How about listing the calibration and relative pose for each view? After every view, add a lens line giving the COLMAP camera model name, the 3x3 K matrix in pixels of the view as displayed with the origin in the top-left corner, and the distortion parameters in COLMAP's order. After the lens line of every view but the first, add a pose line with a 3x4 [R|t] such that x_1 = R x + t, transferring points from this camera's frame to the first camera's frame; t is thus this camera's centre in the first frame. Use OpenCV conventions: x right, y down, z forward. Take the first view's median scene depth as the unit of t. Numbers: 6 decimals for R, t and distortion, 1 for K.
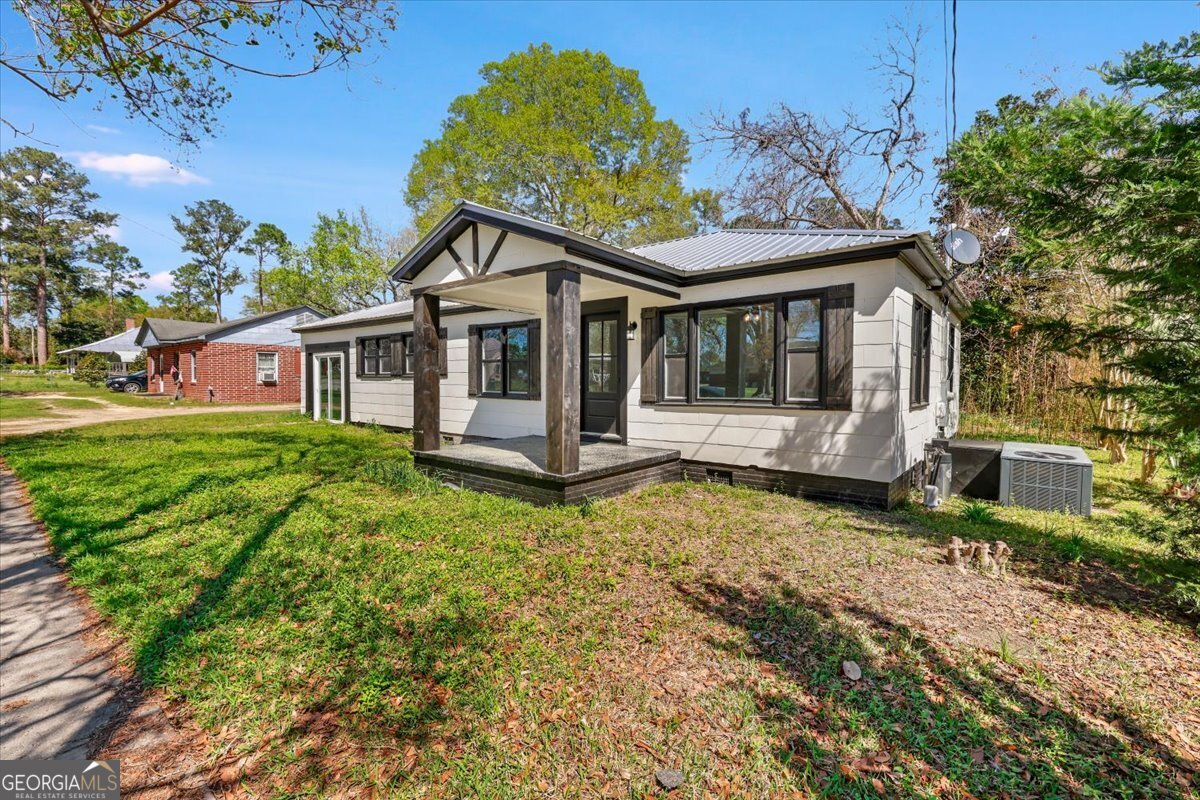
lens RADIAL K [[535.3, 0, 602.9], [0, 535.3, 381.7], [0, 0, 1]] dist [-0.000760, 0.000051]
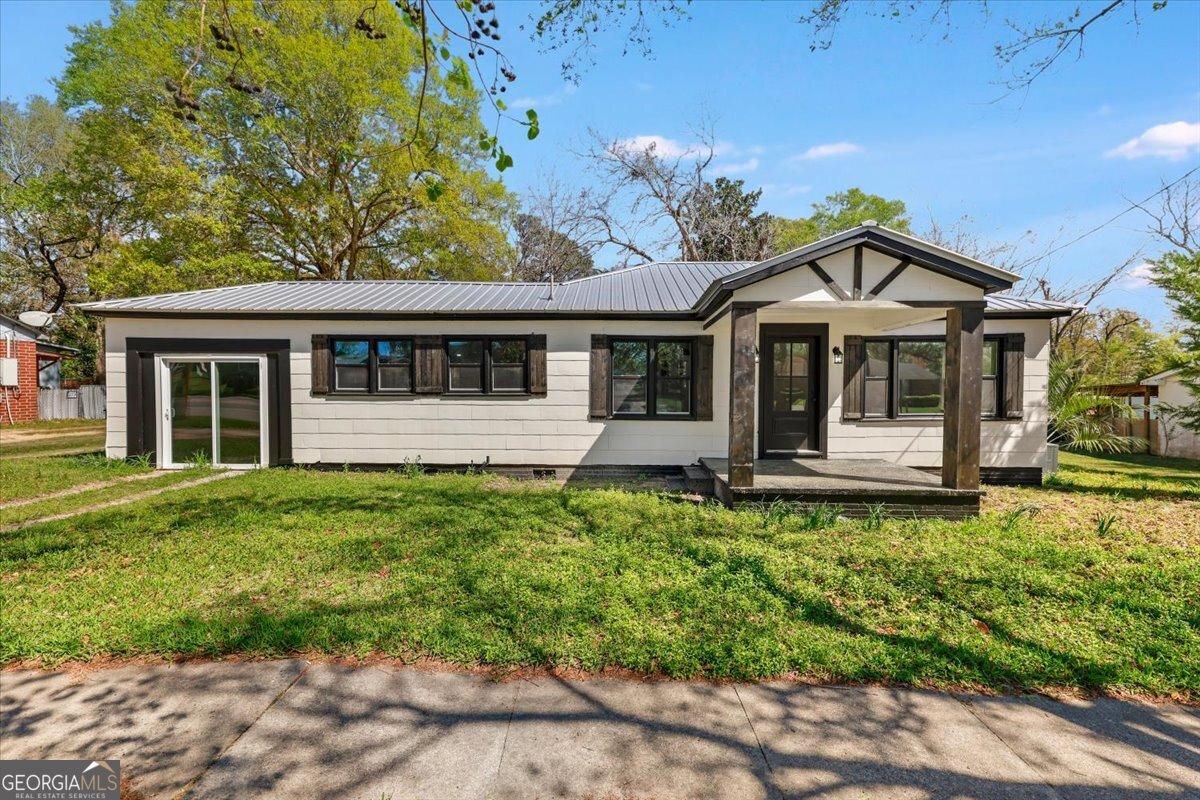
lens RADIAL K [[535.3, 0, 602.9], [0, 535.3, 381.7], [0, 0, 1]] dist [-0.000760, 0.000051]
pose [[0.787643, -0.001220, 0.616131, -0.990302], [0.002383, 0.999997, -0.001066, -0.040262], [-0.616127, 0.002307, 0.787643, 0.420410]]
